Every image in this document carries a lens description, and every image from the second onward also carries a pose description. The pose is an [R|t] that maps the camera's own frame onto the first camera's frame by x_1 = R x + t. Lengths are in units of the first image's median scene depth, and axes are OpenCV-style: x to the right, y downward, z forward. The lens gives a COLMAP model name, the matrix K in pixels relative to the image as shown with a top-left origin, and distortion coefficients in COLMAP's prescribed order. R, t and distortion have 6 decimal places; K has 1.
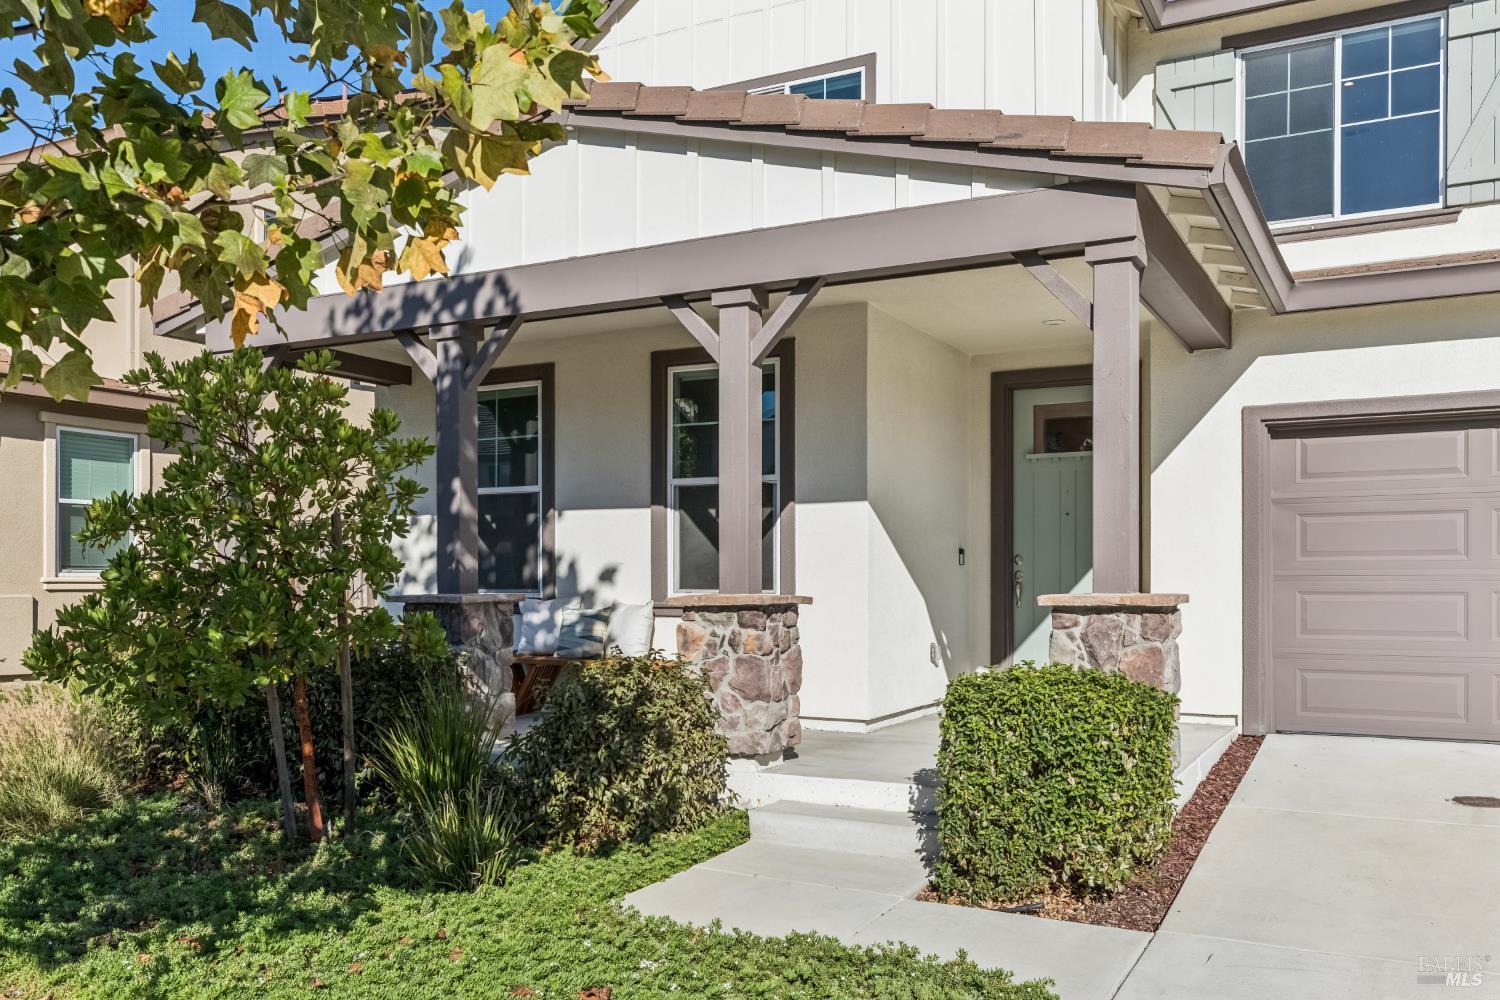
lens RADIAL K [[1217.7, 0, 750.0], [0, 1217.7, 500.0], [0, 0, 1]] dist [-0.002164, -0.001024]
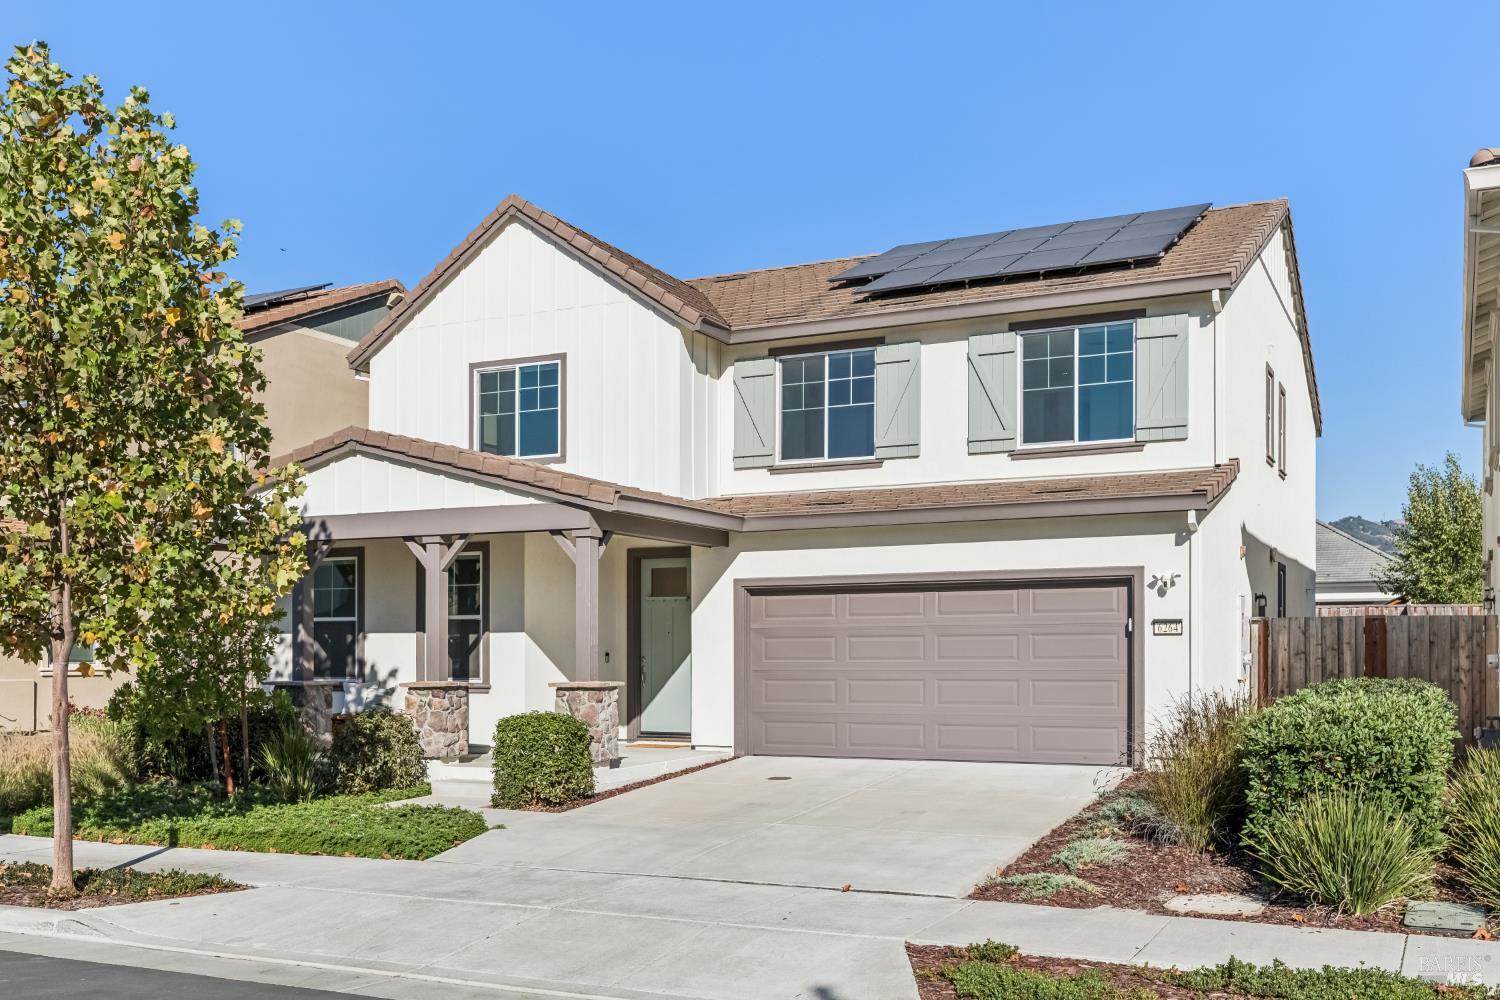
lens RADIAL K [[1438.5, 0, 753.4], [0, 1438.5, 547.6], [0, 0, 1]] dist [0.006801, -0.001944]
pose [[0.999703, 0.001066, 0.024348, 0.434478], [-0.000881, 0.999971, -0.007622, -0.122016], [-0.024356, 0.007599, 0.999674, -1.348883]]
